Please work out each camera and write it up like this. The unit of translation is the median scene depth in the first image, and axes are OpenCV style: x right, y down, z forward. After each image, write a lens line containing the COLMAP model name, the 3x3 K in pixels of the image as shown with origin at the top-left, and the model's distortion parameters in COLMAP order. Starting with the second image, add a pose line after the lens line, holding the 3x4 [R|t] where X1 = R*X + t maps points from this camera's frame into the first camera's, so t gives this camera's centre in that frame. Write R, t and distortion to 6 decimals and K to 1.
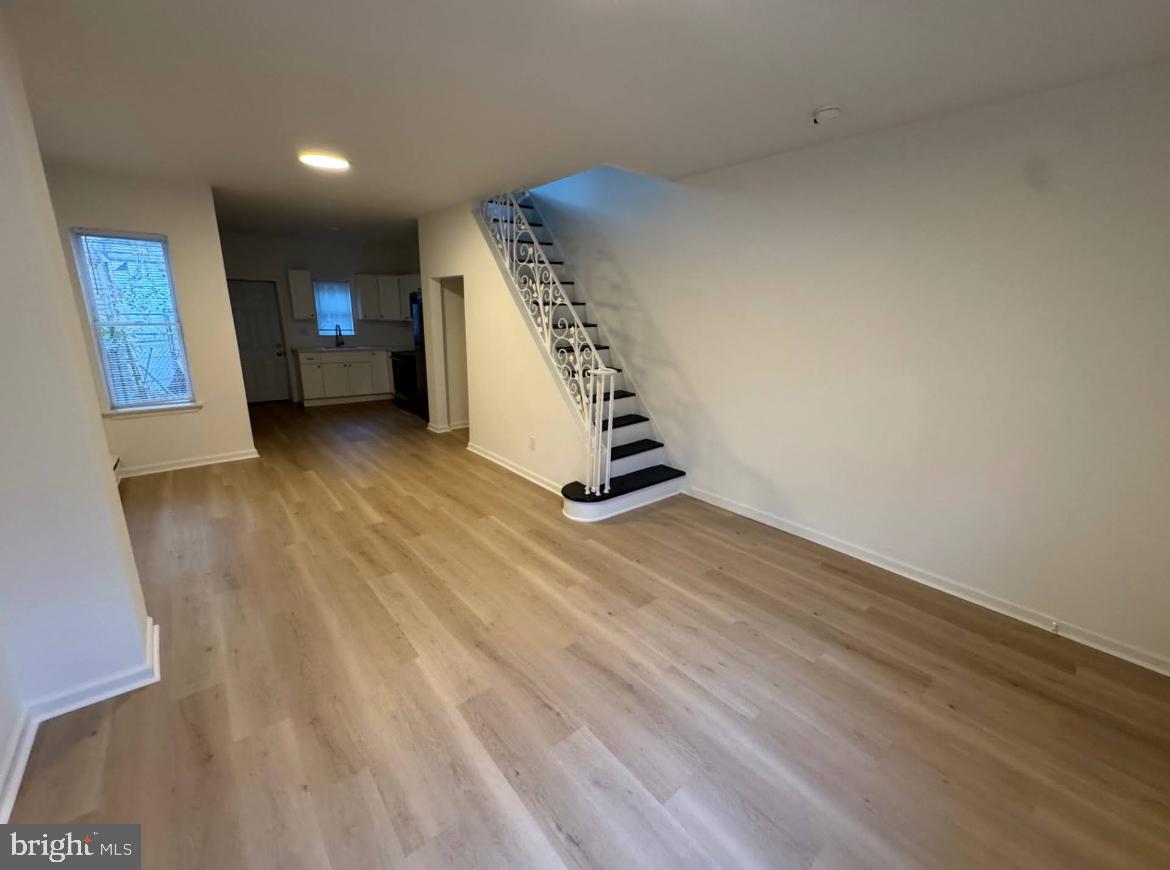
lens RADIAL K [[466.8, 0, 583.9], [0, 466.8, 434.1], [0, 0, 1]] dist [-0.001115, 0.000386]
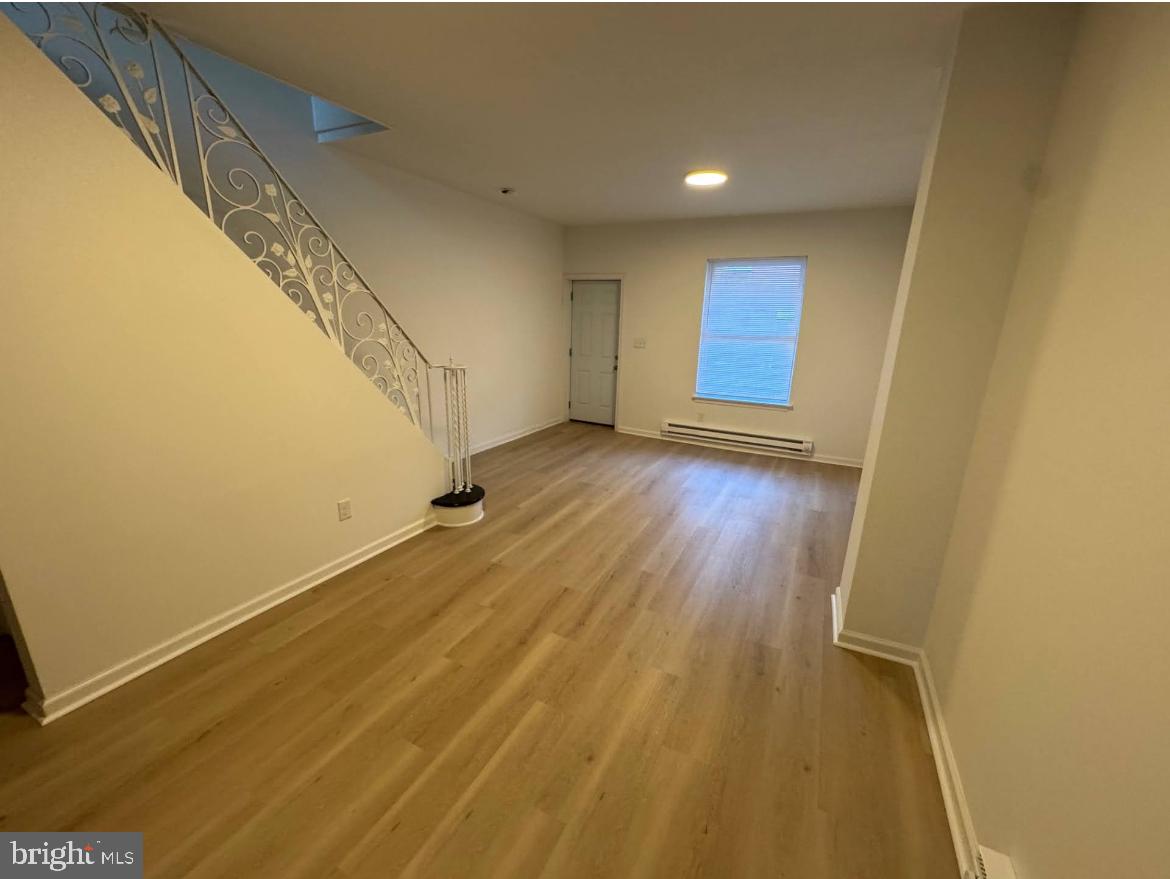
lens RADIAL K [[466.8, 0, 586.2], [0, 466.8, 440.2], [0, 0, 1]] dist [-0.001115, 0.000386]
pose [[-0.381653, -0.277189, 0.881764, -1.085412], [0.195776, 0.908087, 0.370202, -0.336209], [-0.903334, 0.313917, -0.292307, 1.207041]]
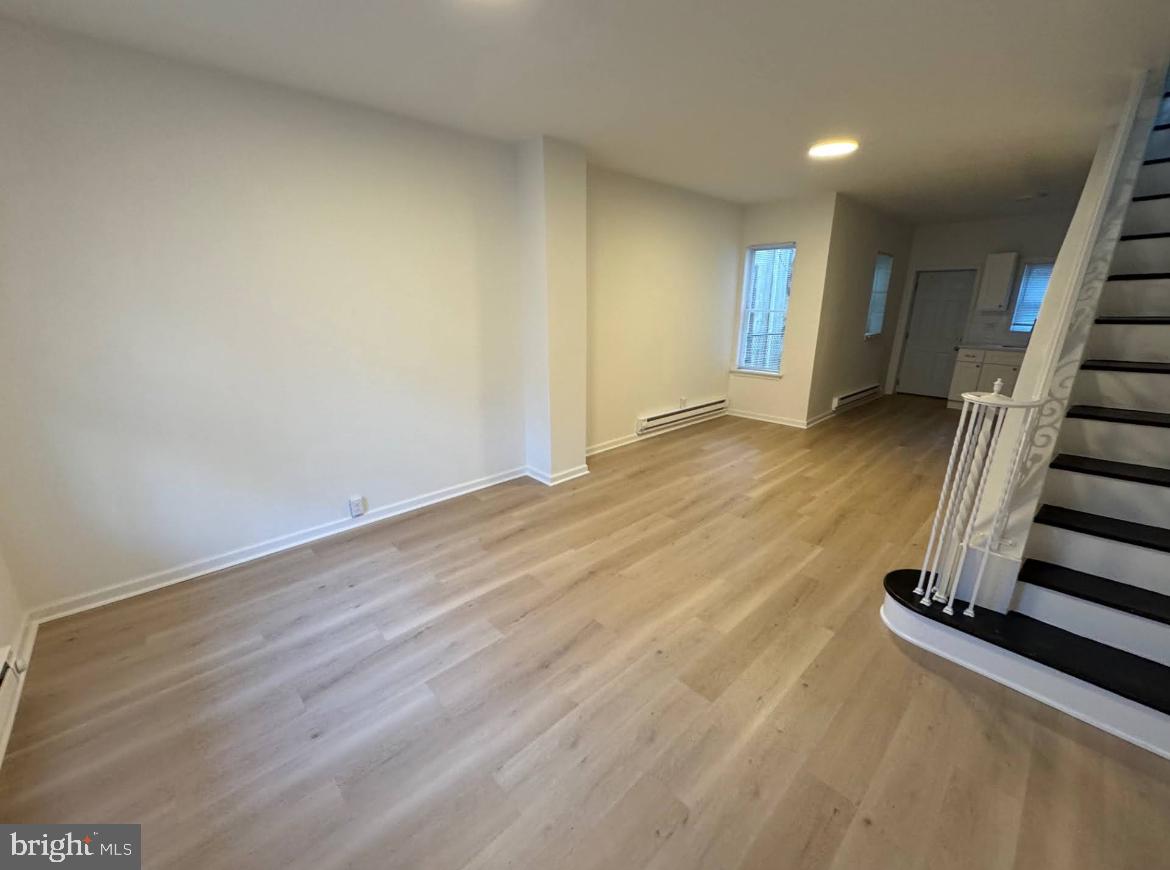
lens RADIAL K [[466.8, 0, 585.6], [0, 466.8, 440.1], [0, 0, 1]] dist [-0.001115, 0.000386]
pose [[0.048189, 0.267913, -0.962237, 0.600491], [-0.251097, 0.935669, 0.247941, -0.114683], [0.966762, 0.229667, 0.112361, 0.554364]]
